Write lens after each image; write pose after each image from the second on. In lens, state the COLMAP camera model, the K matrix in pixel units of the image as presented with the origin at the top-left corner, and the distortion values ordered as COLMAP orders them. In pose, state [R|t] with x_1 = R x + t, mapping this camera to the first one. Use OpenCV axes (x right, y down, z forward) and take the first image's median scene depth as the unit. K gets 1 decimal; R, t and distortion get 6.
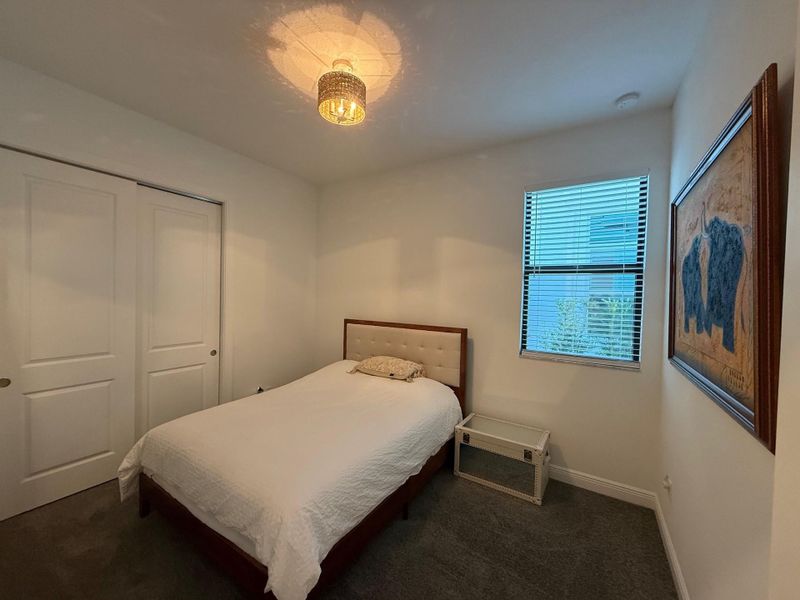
lens RADIAL K [[318.2, 0, 403.0], [0, 318.2, 299.4], [0, 0, 1]] dist [-0.002657, 0.000121]
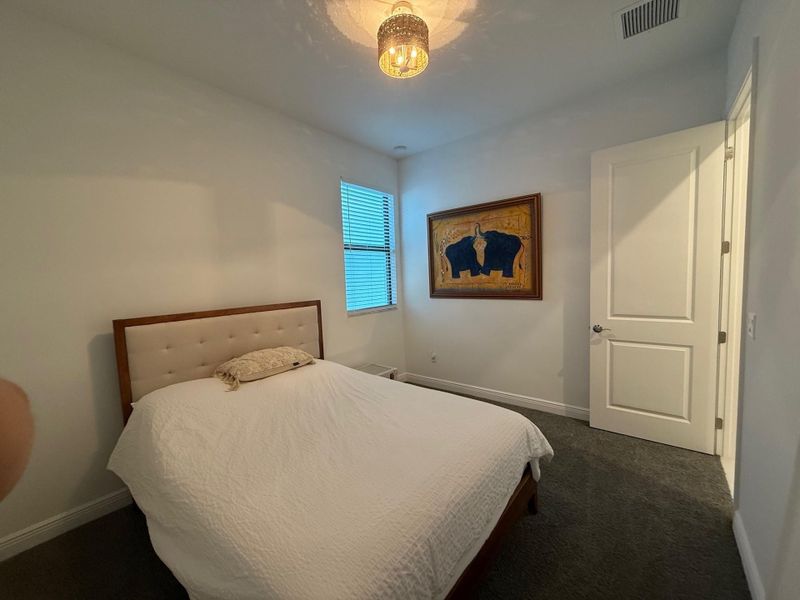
lens RADIAL K [[318.2, 0, 403.1], [0, 318.2, 297.2], [0, 0, 1]] dist [-0.002657, 0.000121]
pose [[0.135695, -0.101040, 0.985585, -0.803955], [0.052396, 0.994126, 0.094702, -0.000913], [-0.989364, 0.038791, 0.140192, 0.602821]]
